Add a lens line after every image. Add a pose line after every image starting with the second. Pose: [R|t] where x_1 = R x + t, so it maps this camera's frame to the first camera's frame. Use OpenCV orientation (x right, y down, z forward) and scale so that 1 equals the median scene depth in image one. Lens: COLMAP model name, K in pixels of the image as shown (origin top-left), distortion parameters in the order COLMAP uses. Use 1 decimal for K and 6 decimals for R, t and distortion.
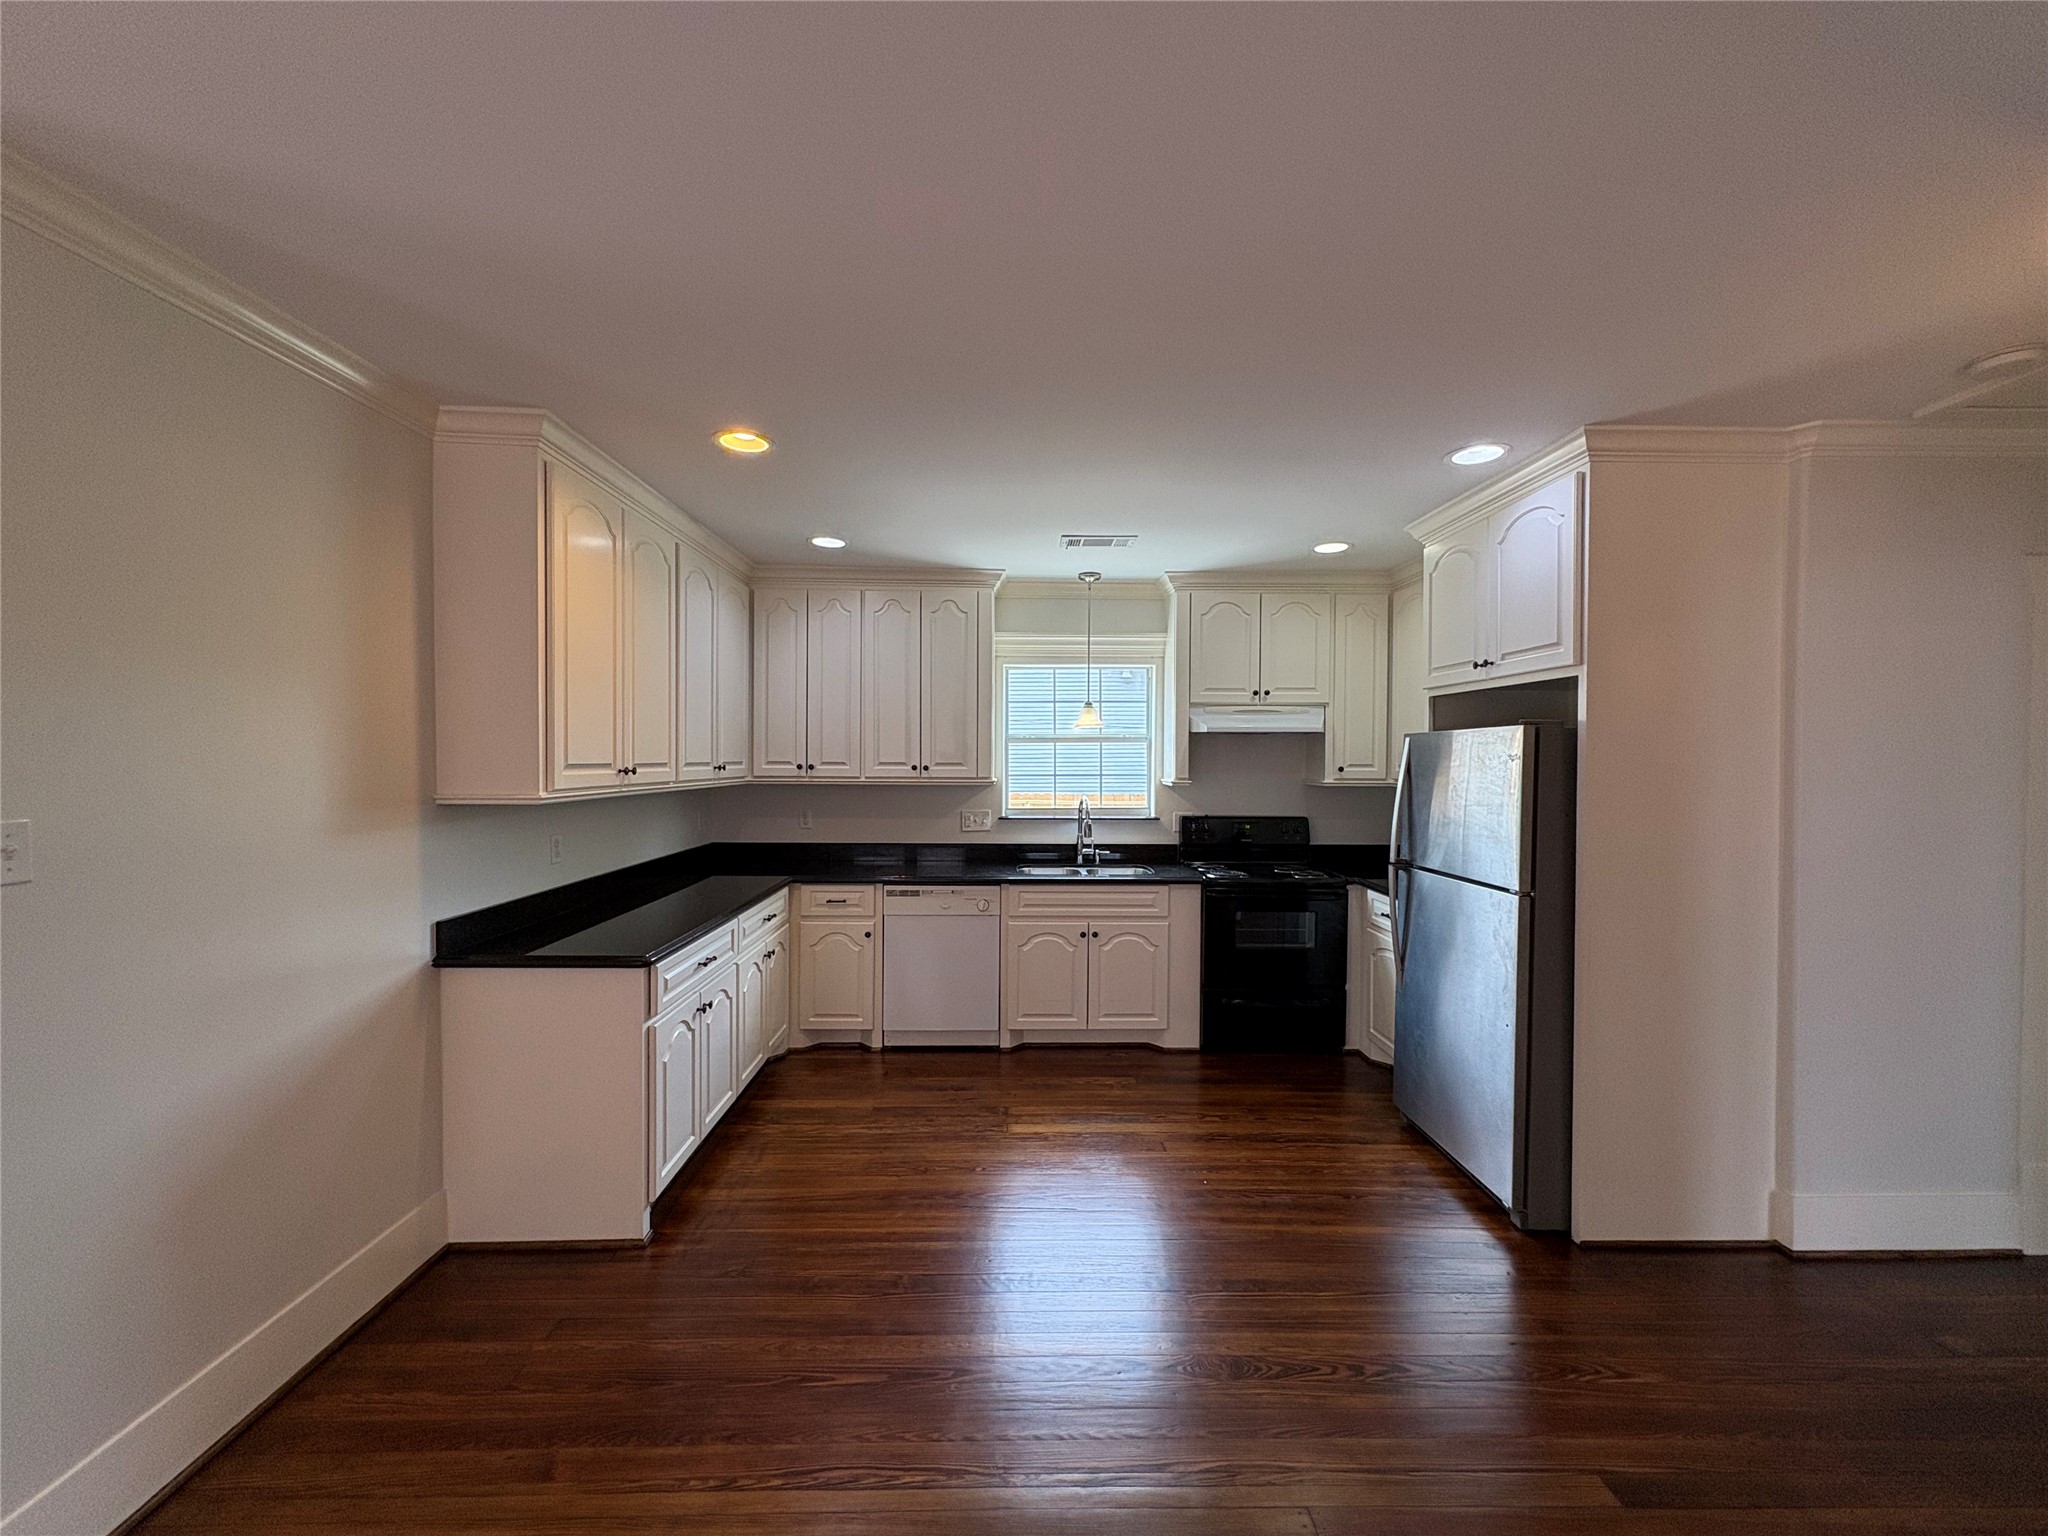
lens RADIAL K [[818.3, 0, 1032.8], [0, 818.3, 766.1], [0, 0, 1]] dist [0.001545, 0.000198]
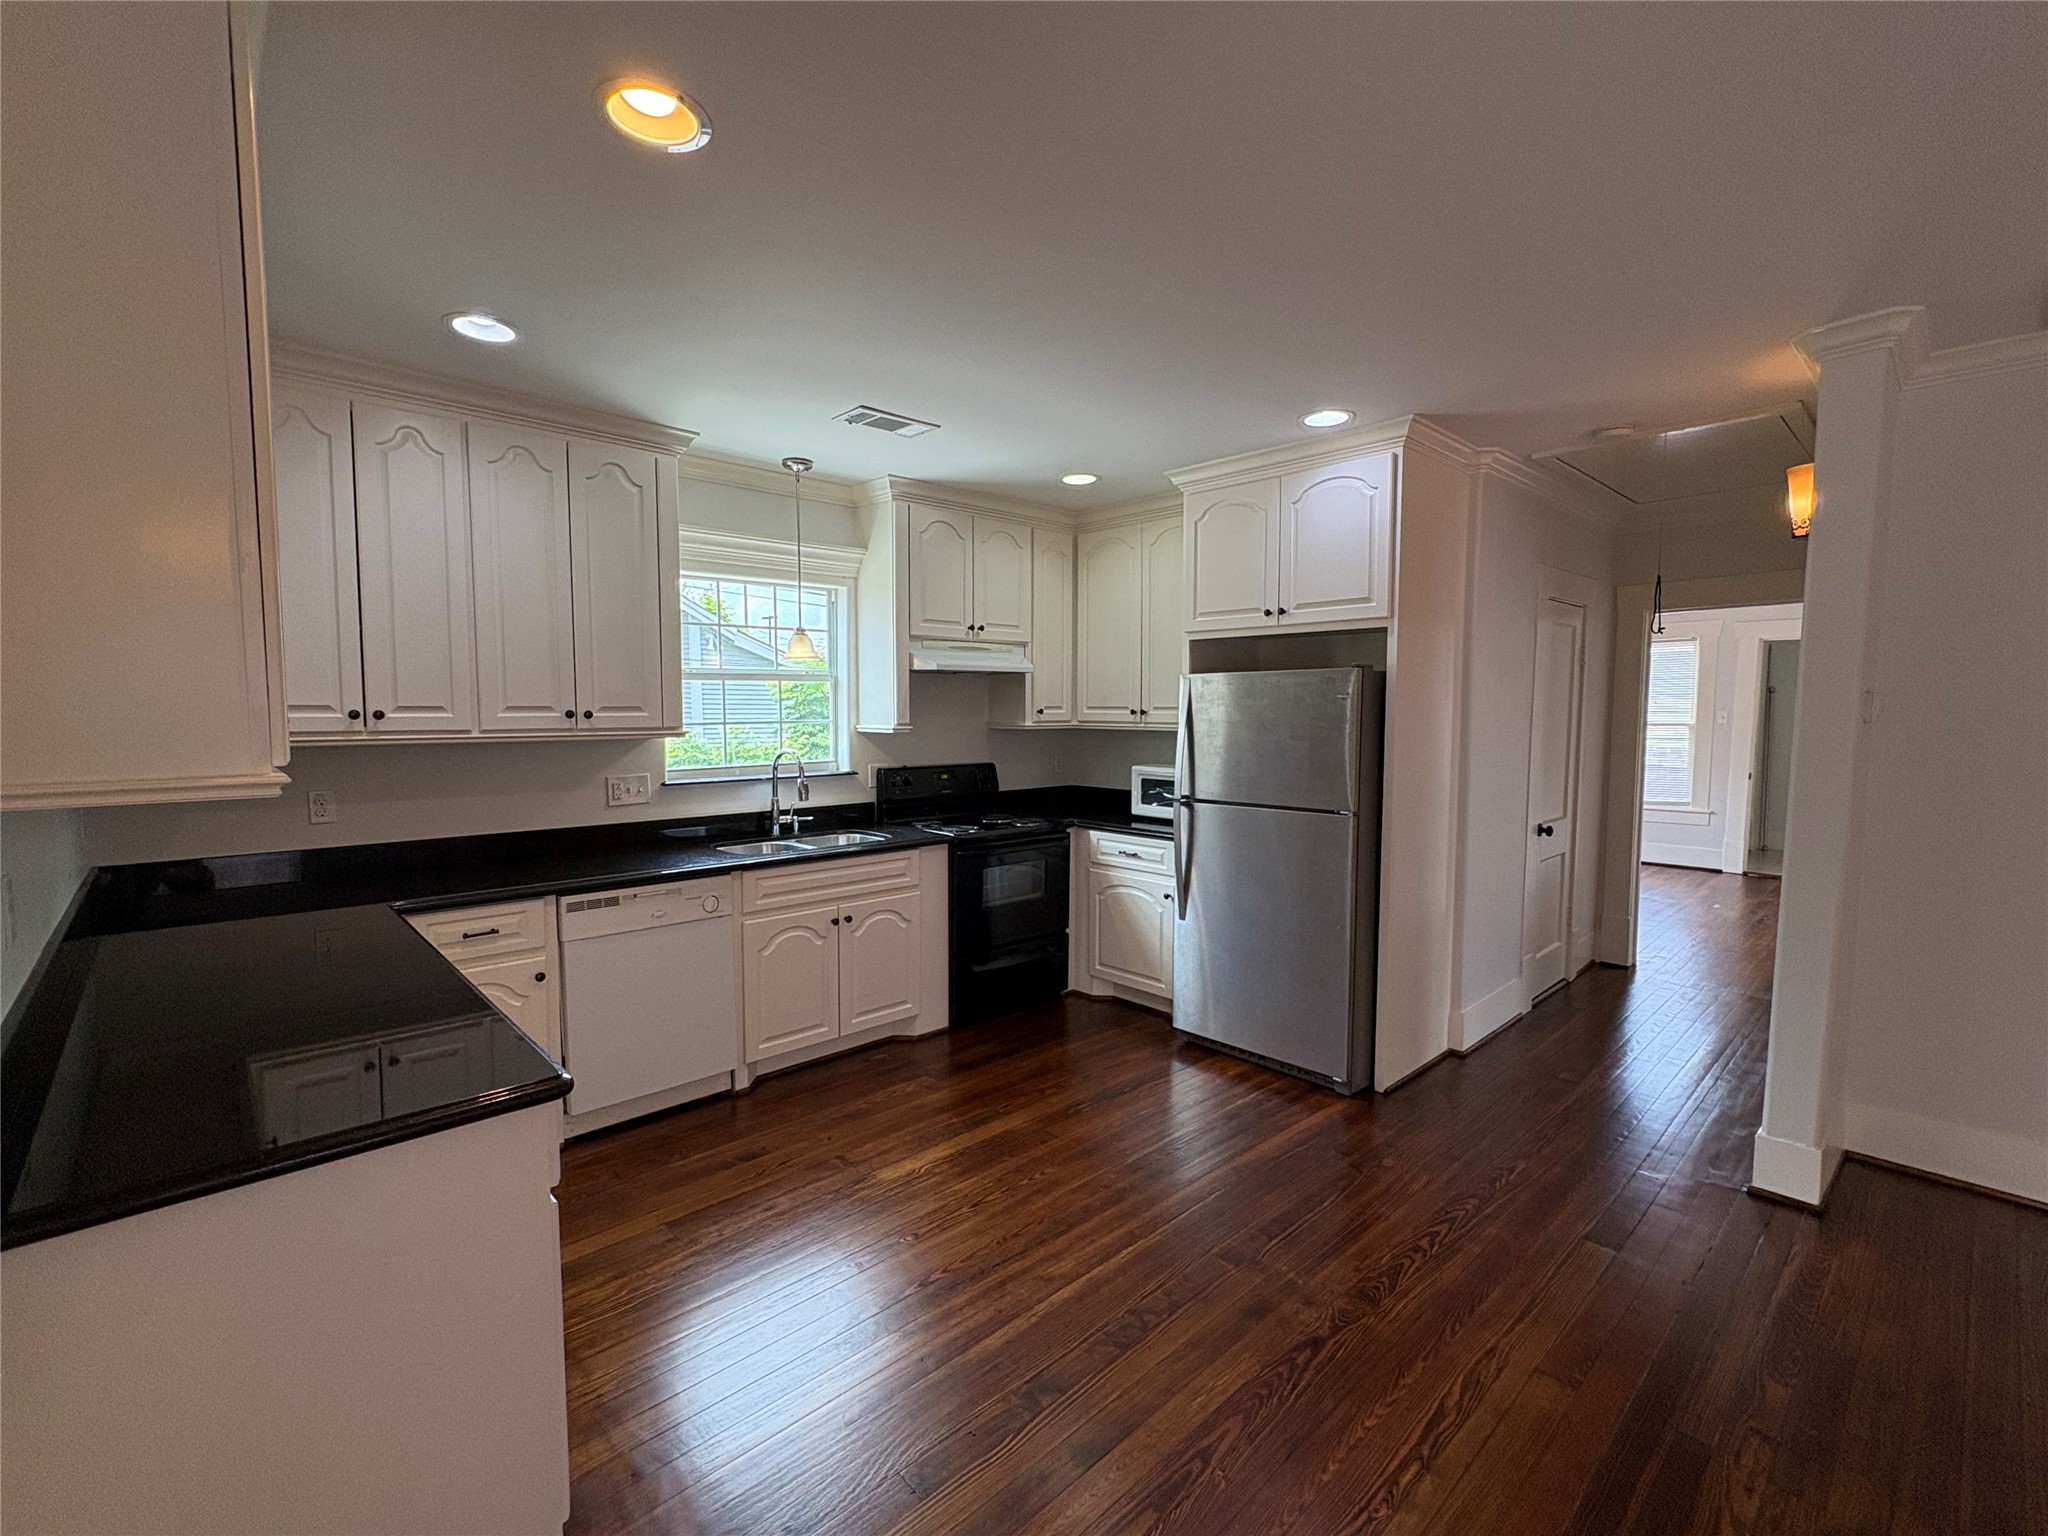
lens RADIAL K [[893.2, 0, 1032.5], [0, 893.2, 761.9], [0, 0, 1]] dist [-0.002010, -0.000504]
pose [[0.743870, -0.045926, 0.666744, -0.364390], [0.010934, 0.998339, 0.056568, 0.003772], [-0.668235, -0.034789, 0.743137, 0.229590]]
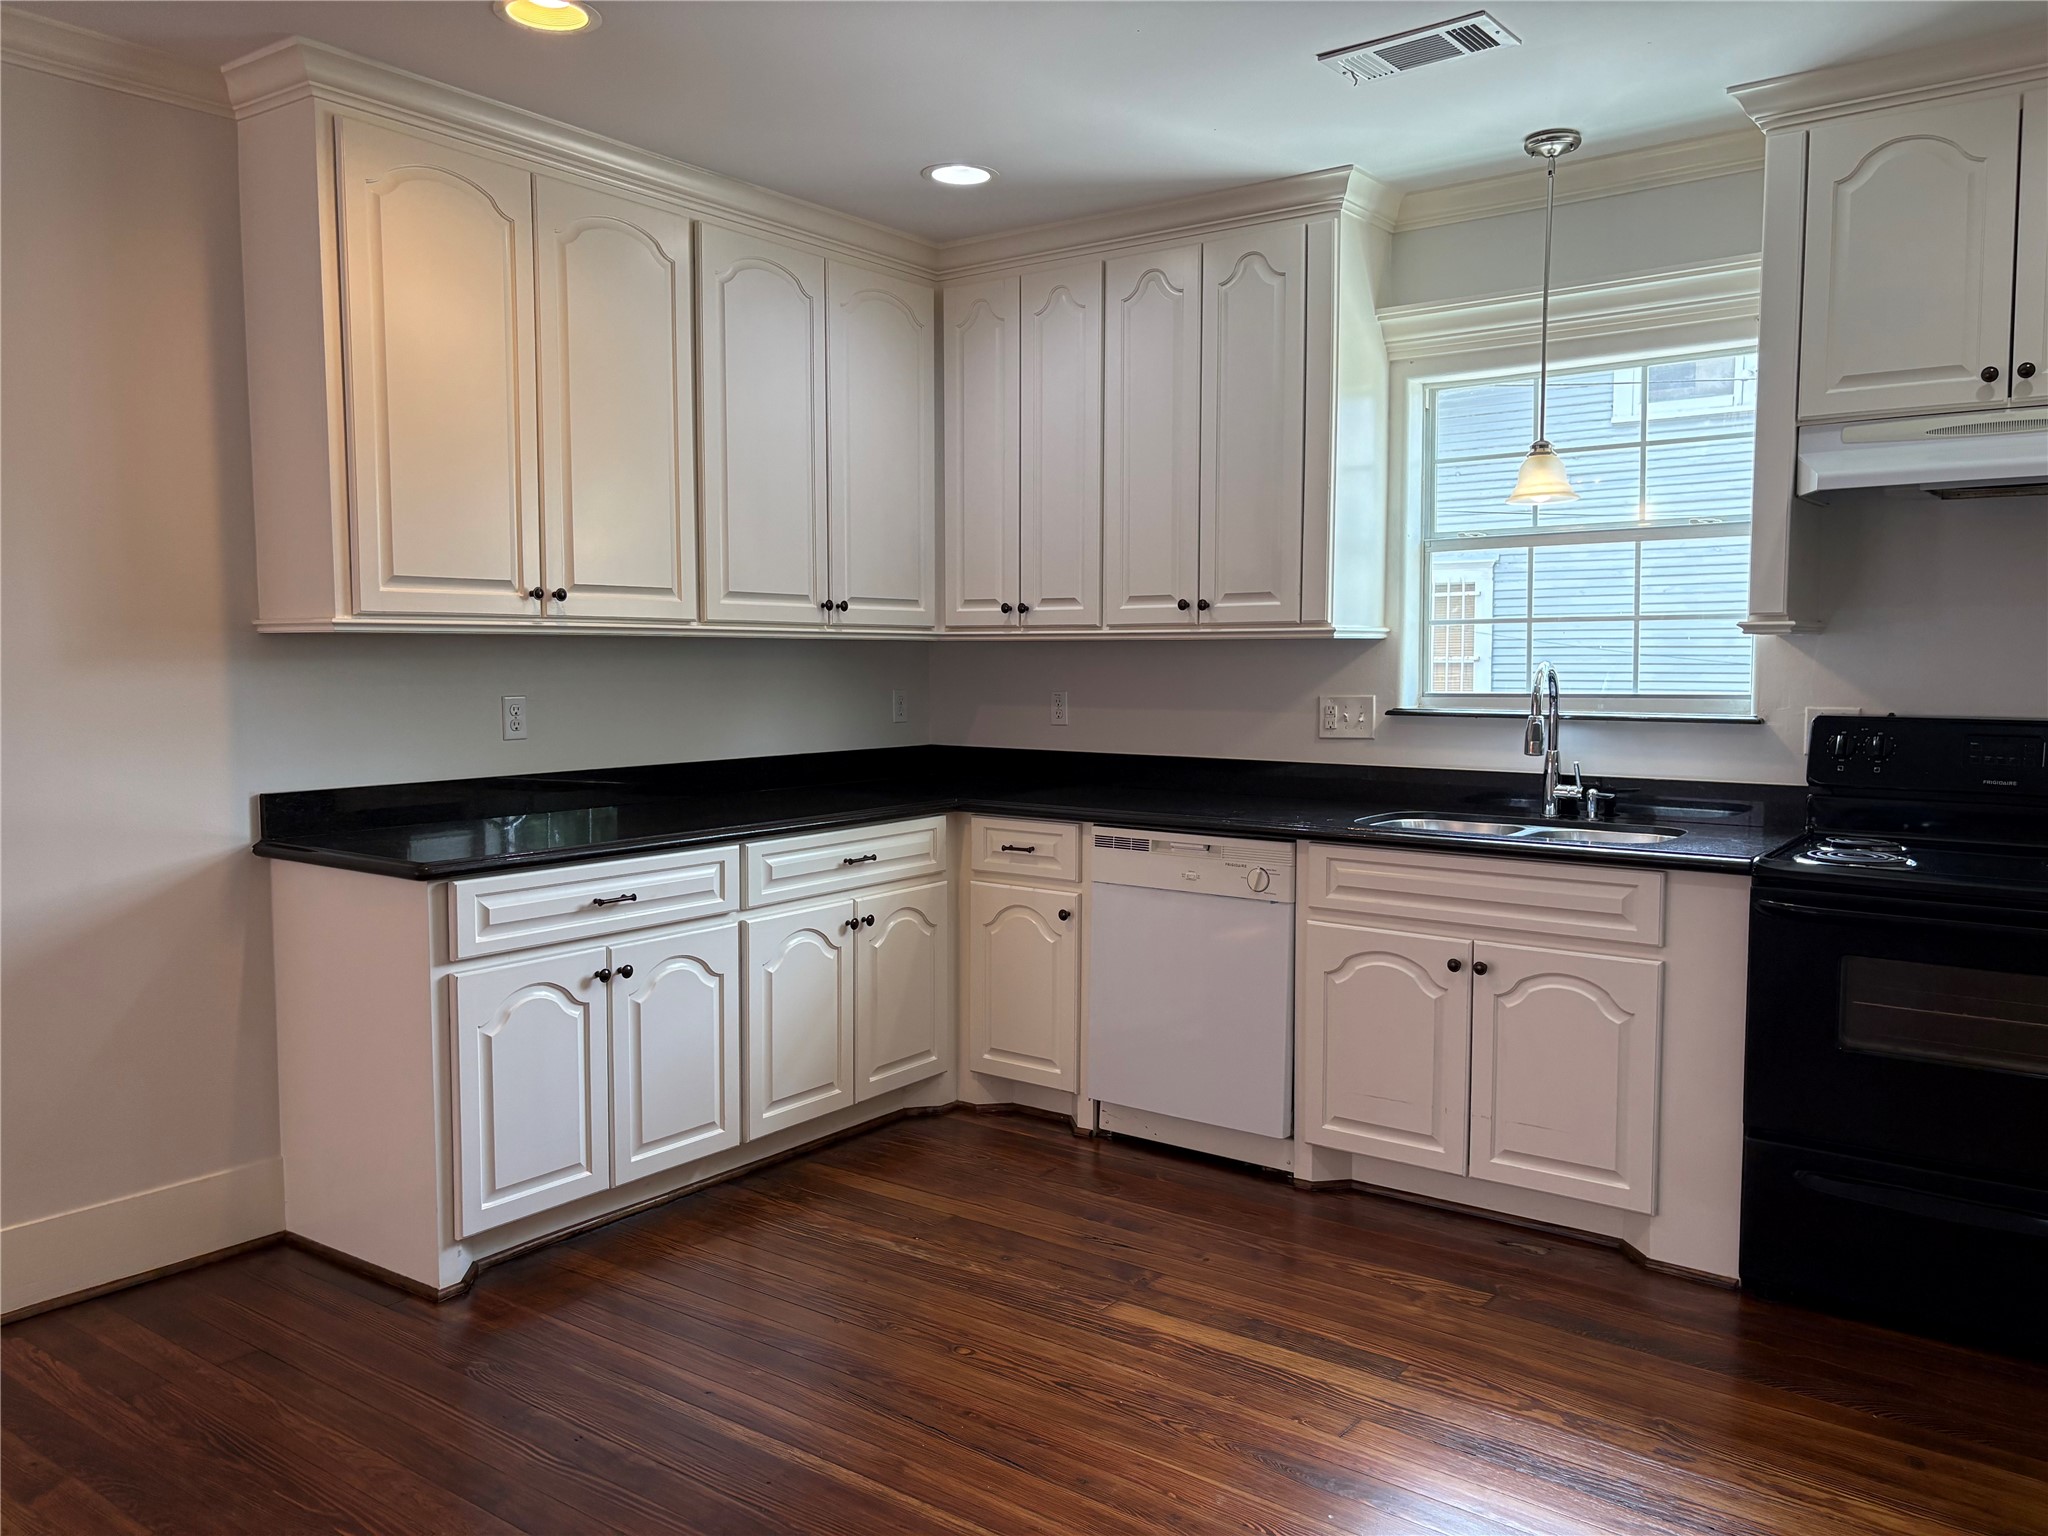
lens RADIAL K [[1549.0, 0, 1043.2], [0, 1549.0, 769.7], [0, 0, 1]] dist [0.038577, -0.043359]
pose [[0.788429, 0.040257, -0.613807, 0.397155], [-0.002663, 0.998070, 0.062039, 0.046895], [0.615120, -0.047279, 0.787015, 0.196207]]
